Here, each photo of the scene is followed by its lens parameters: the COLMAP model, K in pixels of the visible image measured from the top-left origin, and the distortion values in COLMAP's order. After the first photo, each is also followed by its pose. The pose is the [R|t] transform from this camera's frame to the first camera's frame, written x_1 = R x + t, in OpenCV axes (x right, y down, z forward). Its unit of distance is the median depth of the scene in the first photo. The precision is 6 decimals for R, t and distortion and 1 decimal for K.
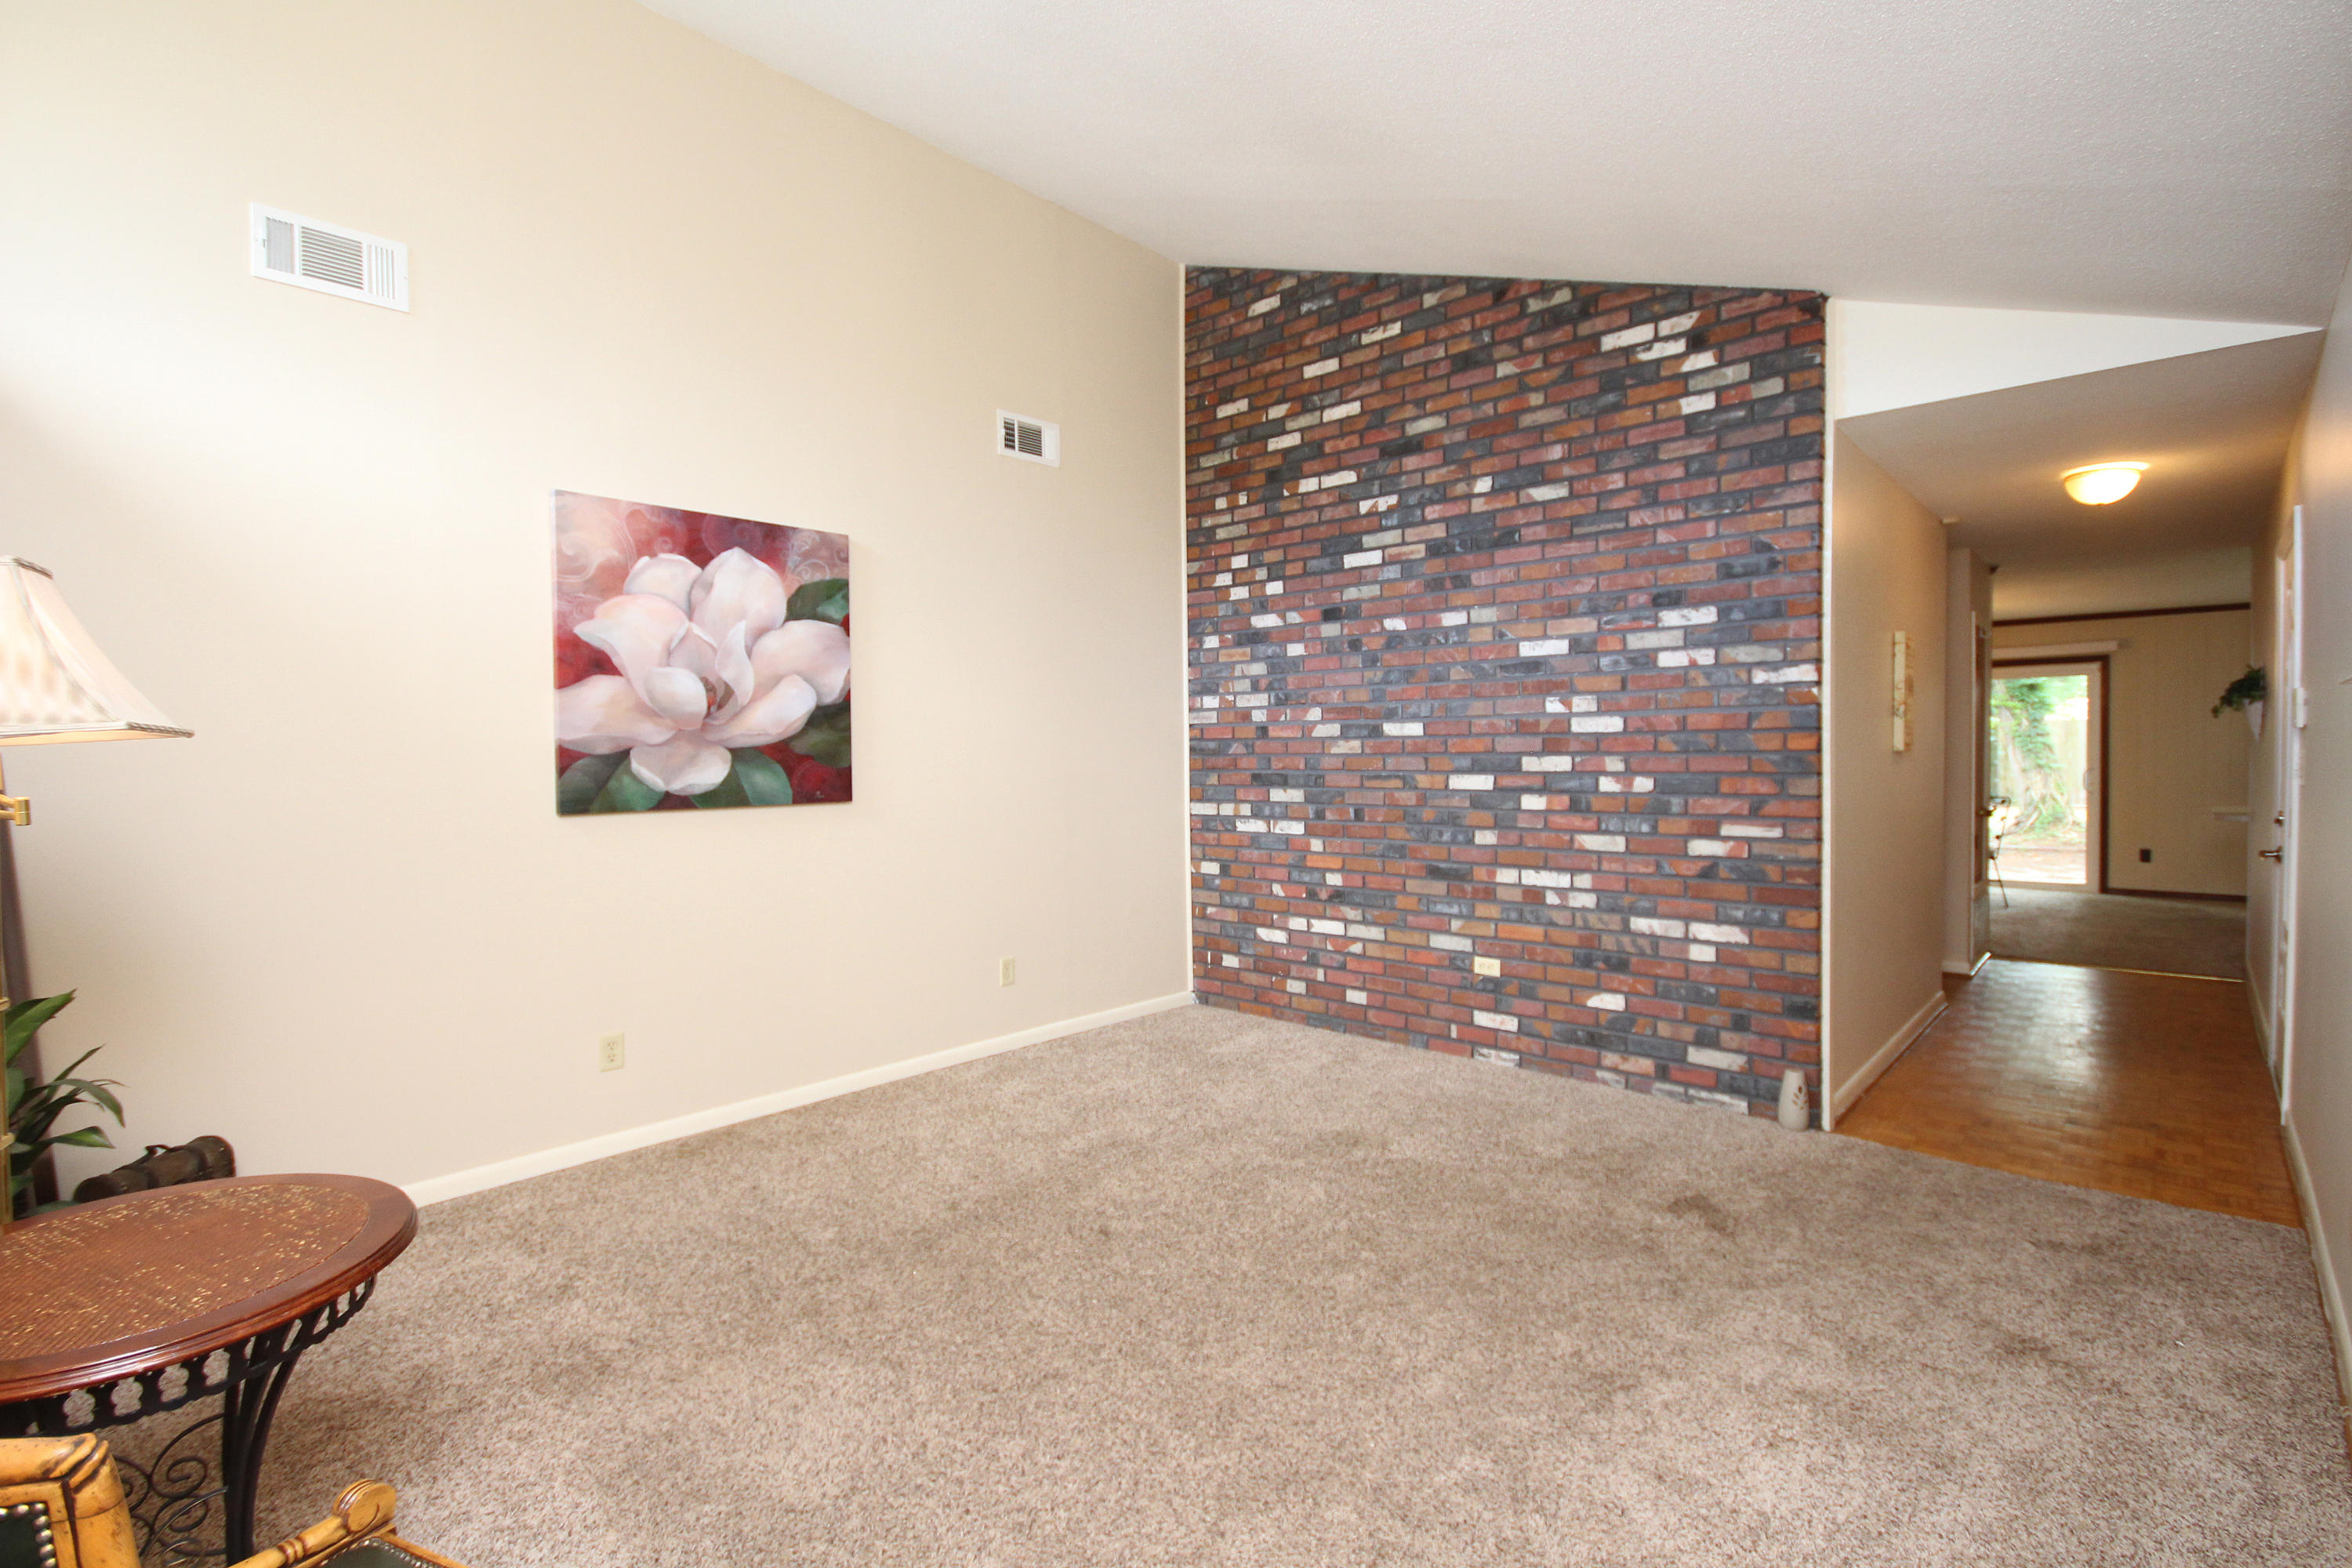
lens RADIAL K [[1104.5, 0, 1185.4], [0, 1104.5, 787.7], [0, 0, 1]] dist [0.001057, 0.001748]
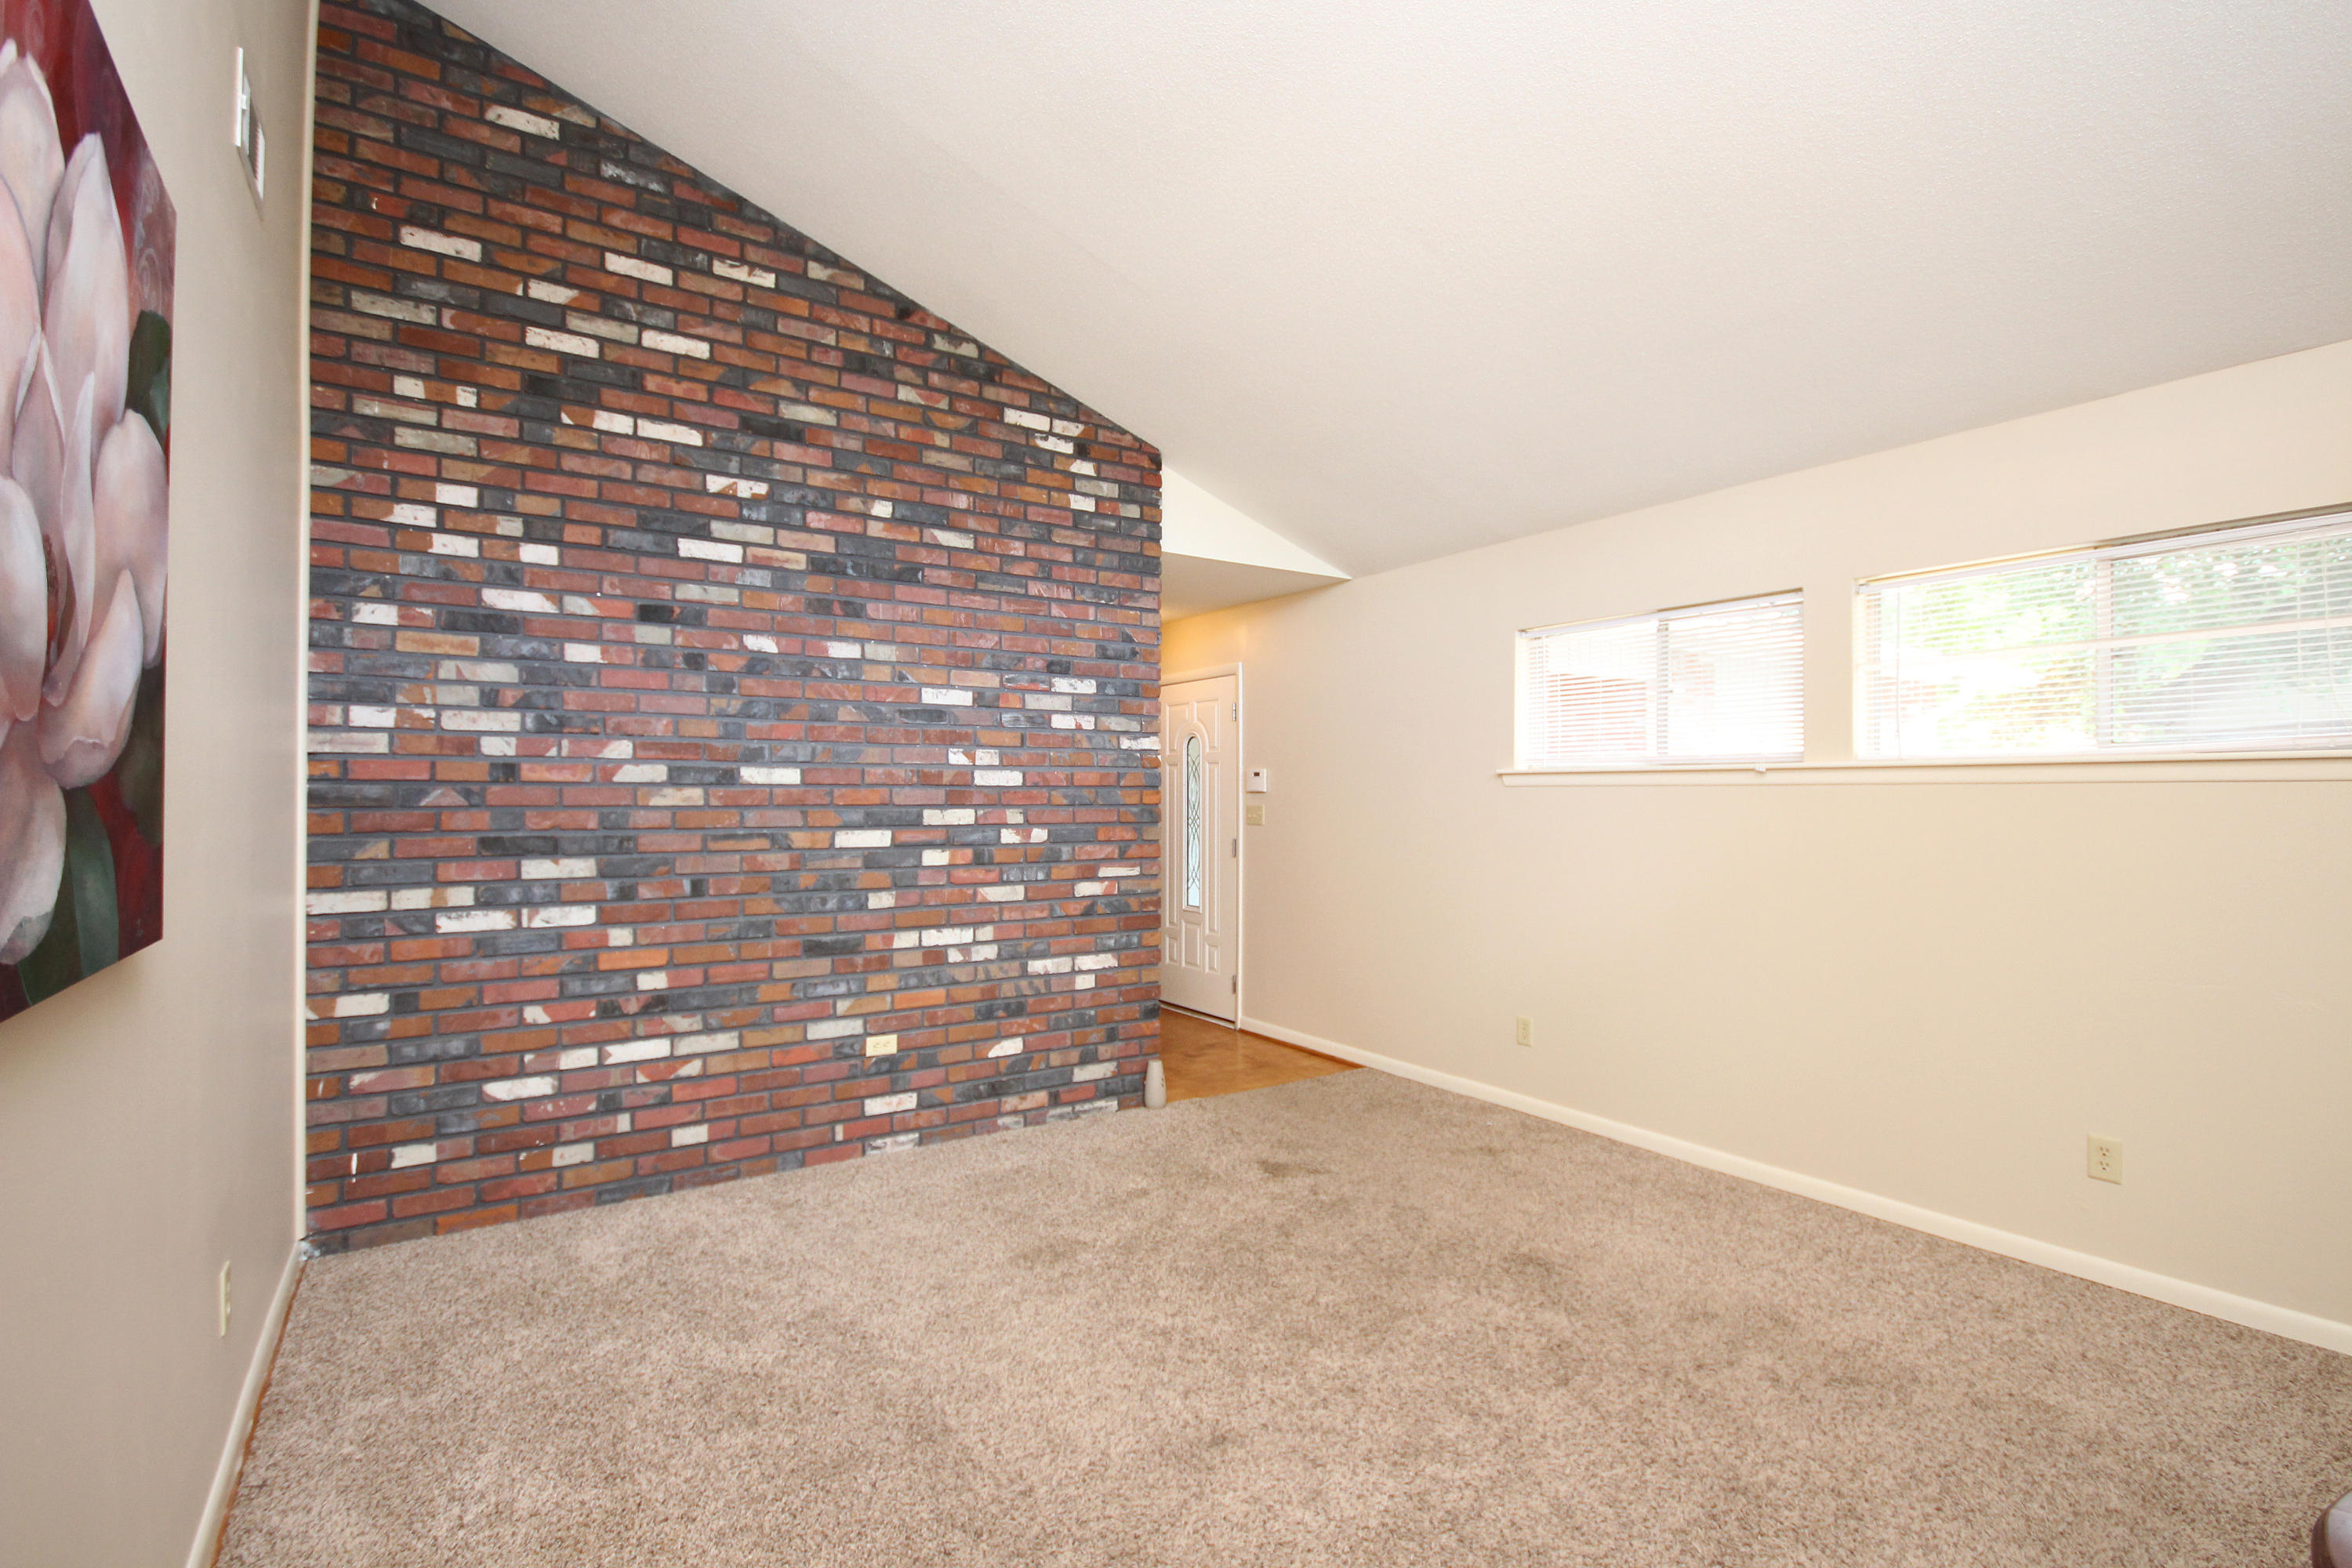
lens RADIAL K [[1104.5, 0, 1195.4], [0, 1104.5, 786.3], [0, 0, 1]] dist [0.001057, 0.001748]
pose [[0.223344, 0.017036, 0.974591, -0.535655], [0.026830, 0.999361, -0.023617, -0.018784], [-0.974370, 0.031423, 0.222745, 0.542532]]
